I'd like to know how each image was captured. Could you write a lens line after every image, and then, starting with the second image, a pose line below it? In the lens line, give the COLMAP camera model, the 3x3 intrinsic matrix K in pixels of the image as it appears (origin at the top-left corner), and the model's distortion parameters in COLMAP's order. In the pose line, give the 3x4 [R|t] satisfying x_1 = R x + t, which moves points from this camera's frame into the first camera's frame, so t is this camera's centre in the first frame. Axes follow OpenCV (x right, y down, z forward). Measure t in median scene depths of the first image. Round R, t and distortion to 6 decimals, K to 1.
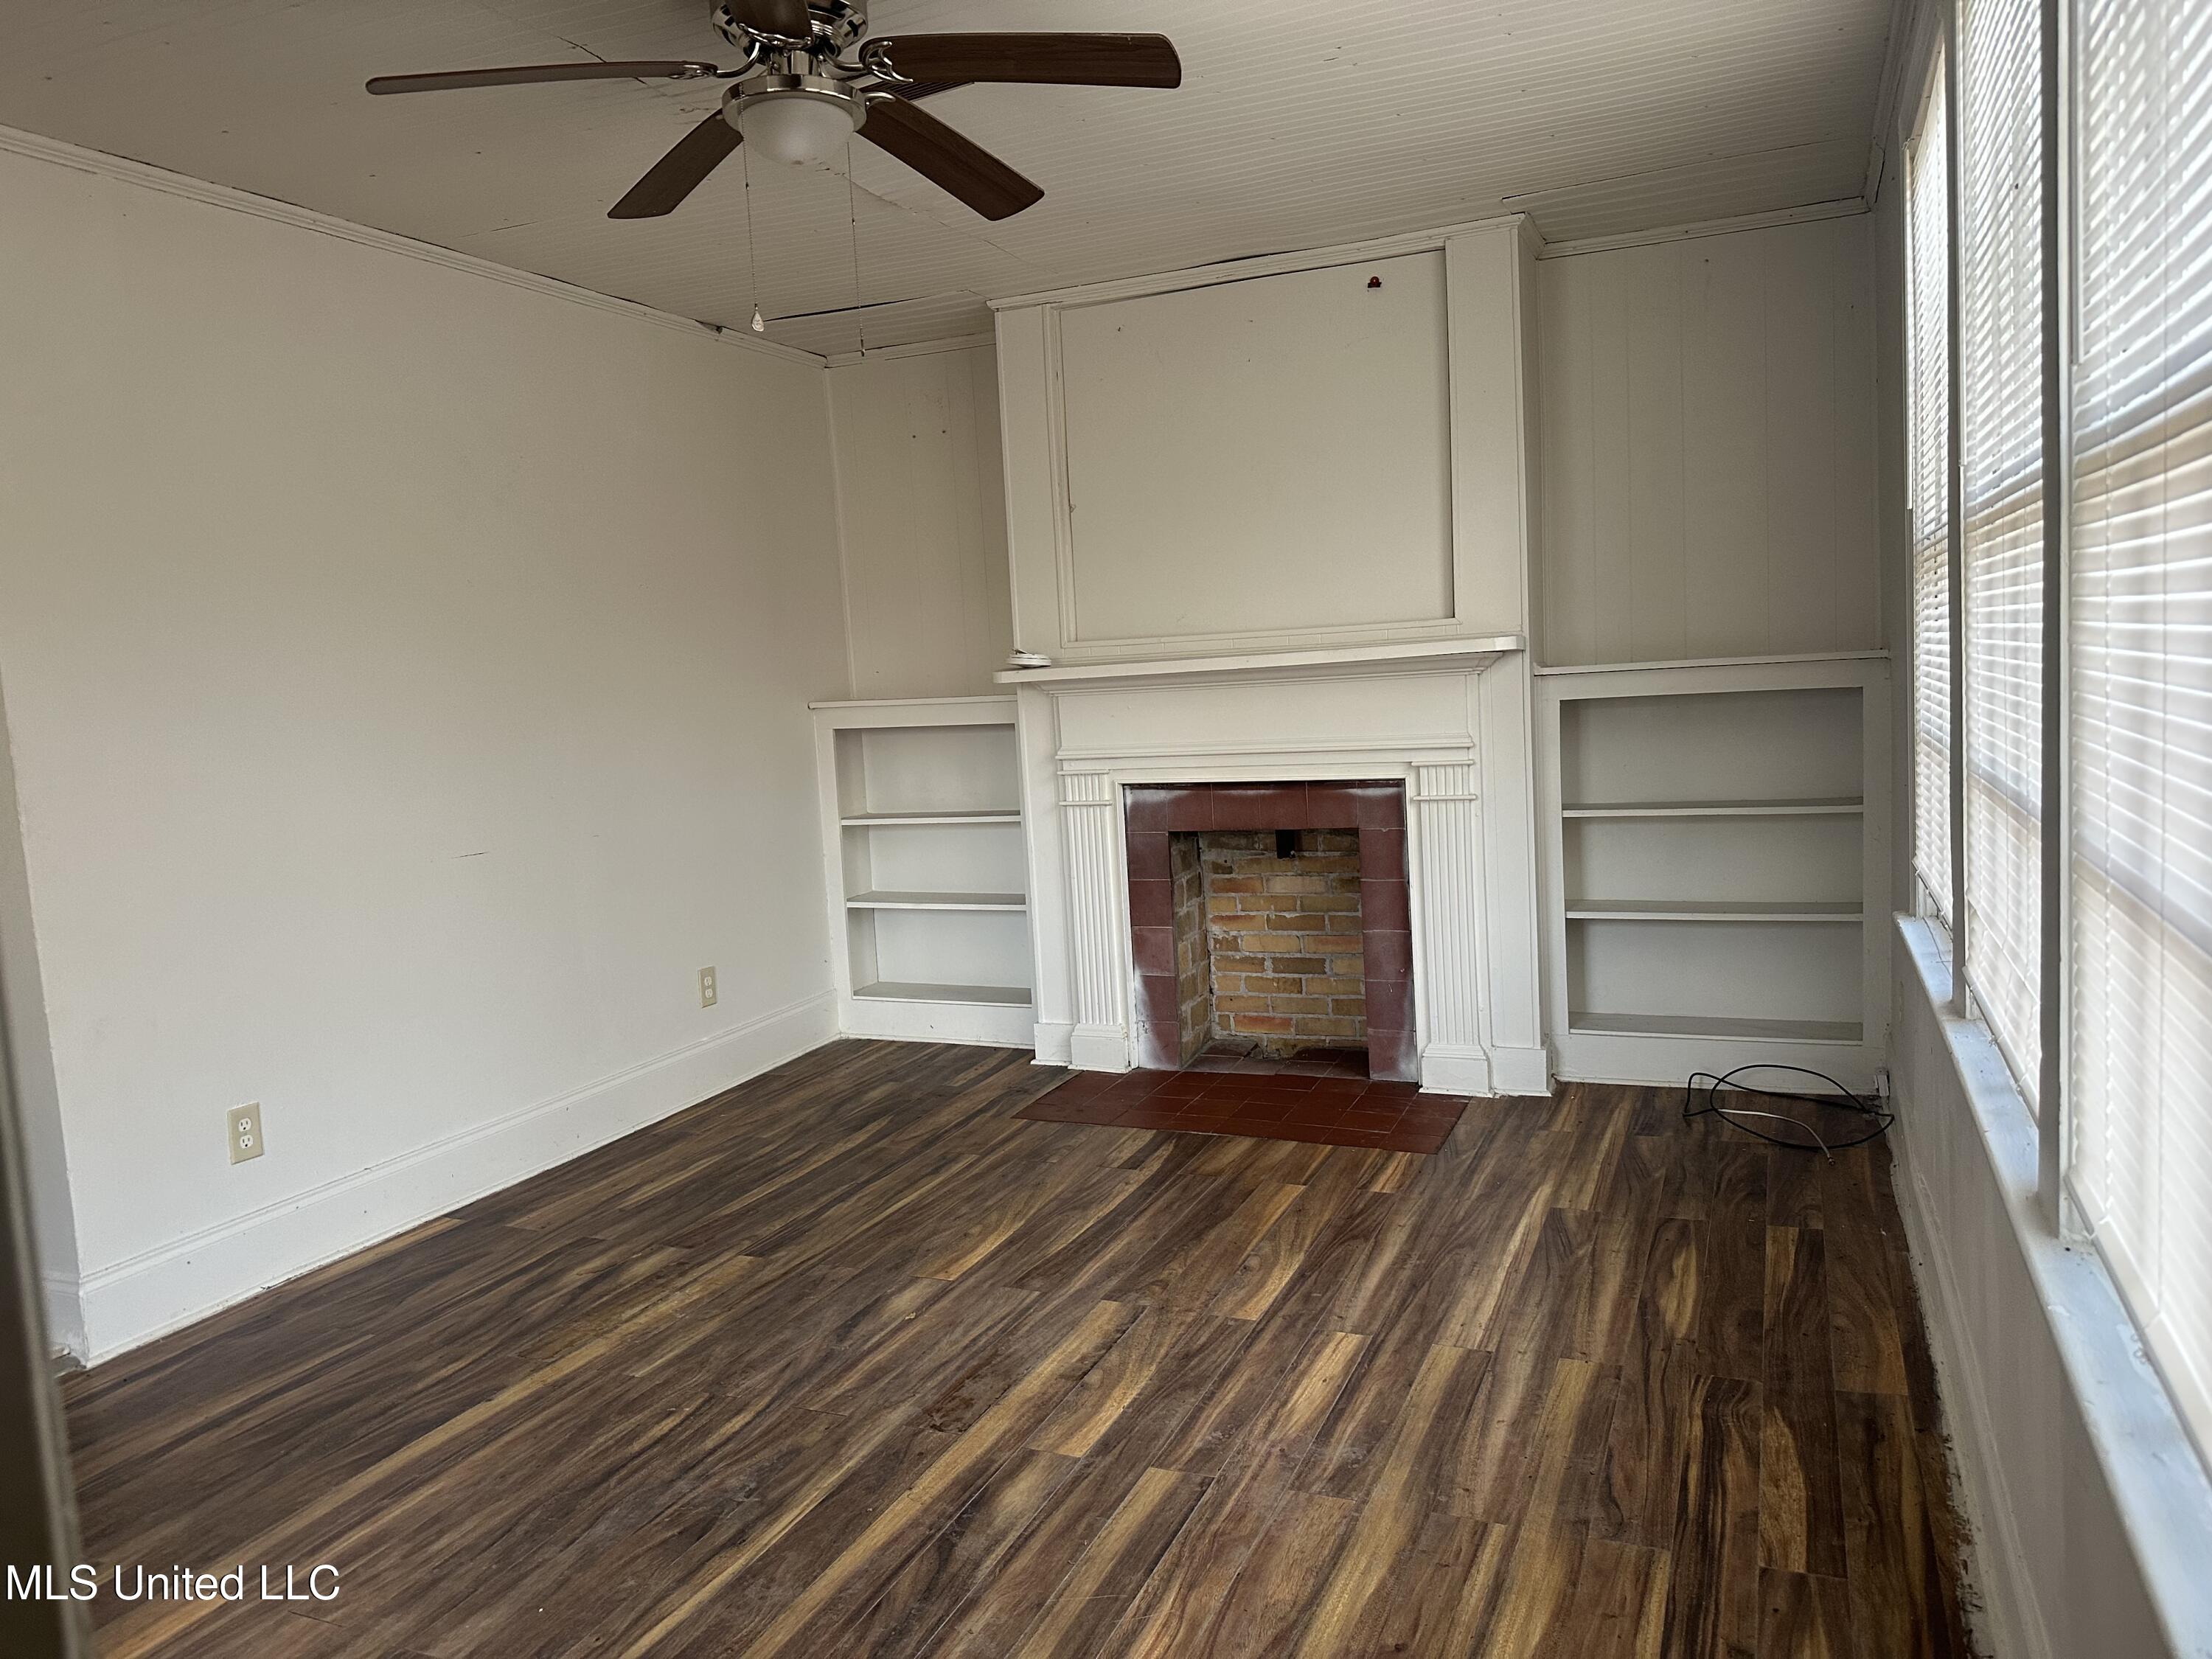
lens RADIAL K [[1556.4, 0, 1109.2], [0, 1556.4, 805.7], [0, 0, 1]] dist [0.128096, -0.215535]
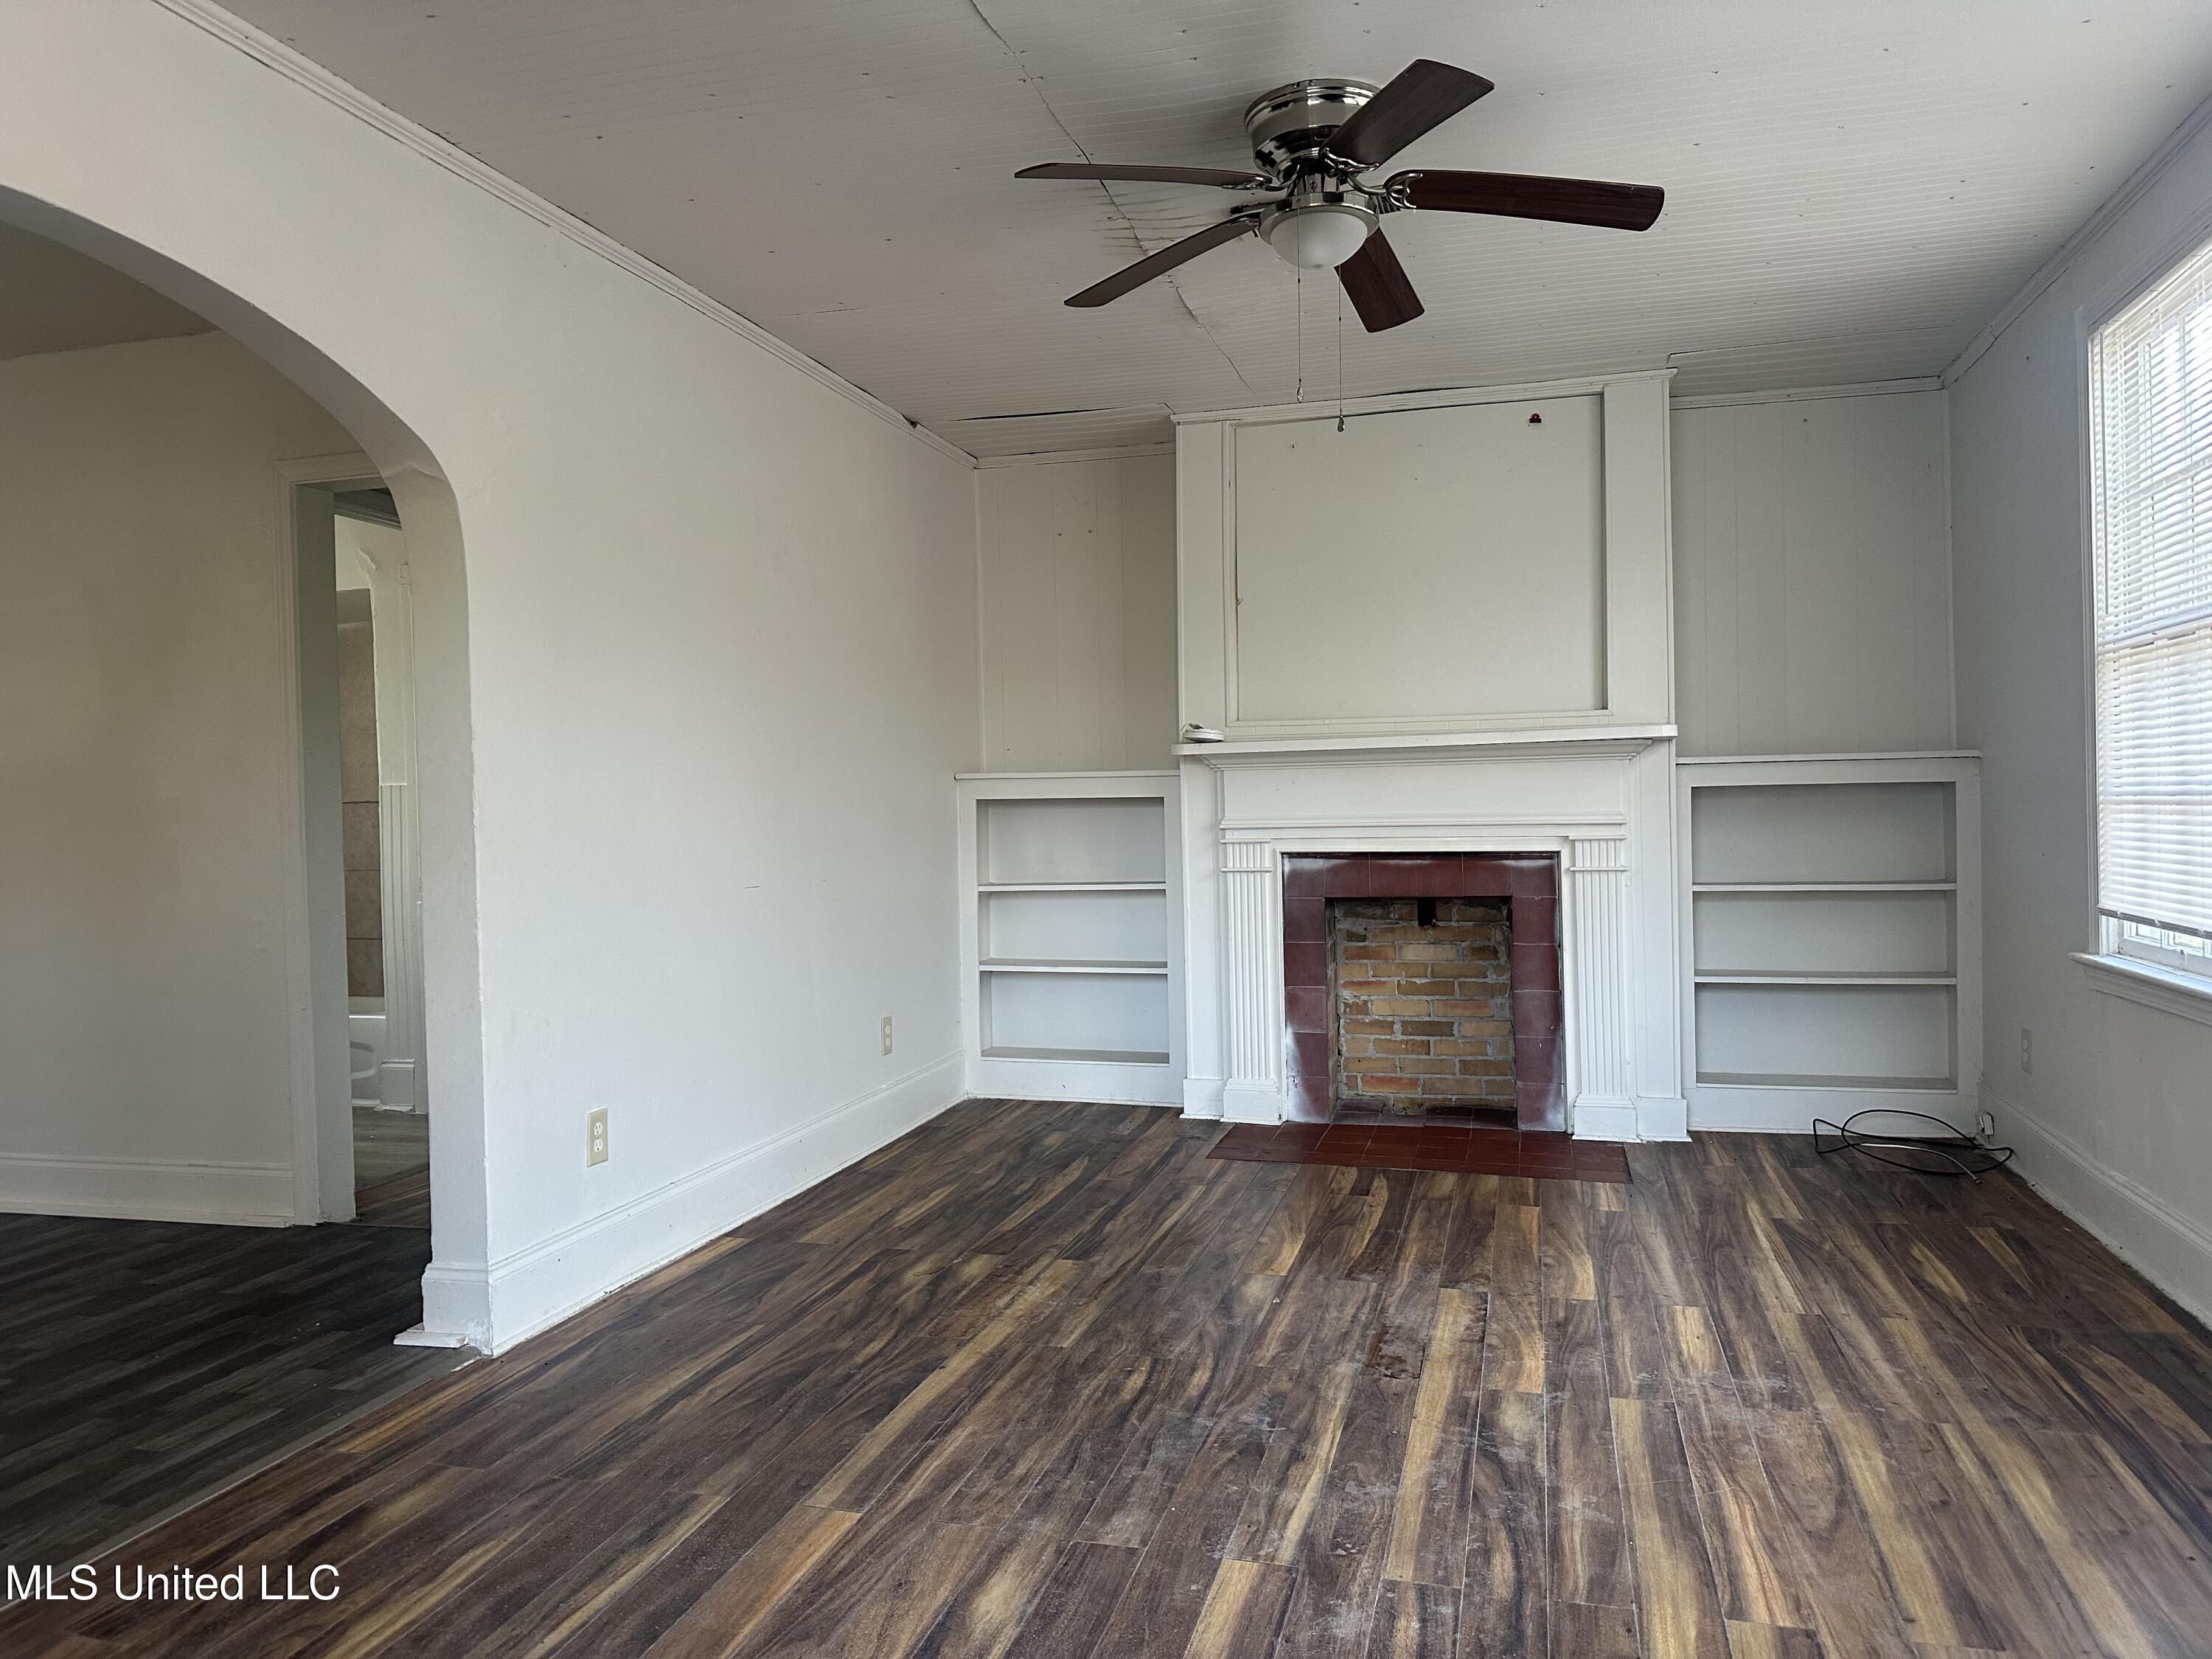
lens RADIAL K [[1556.4, 0, 1109.2], [0, 1556.4, 805.7], [0, 0, 1]] dist [0.128096, -0.215535]
pose [[0.989395, 0.037305, 0.140376, -0.350744], [-0.024157, 0.995258, -0.094222, 0.077760], [-0.143225, 0.089832, 0.985605, -0.072113]]
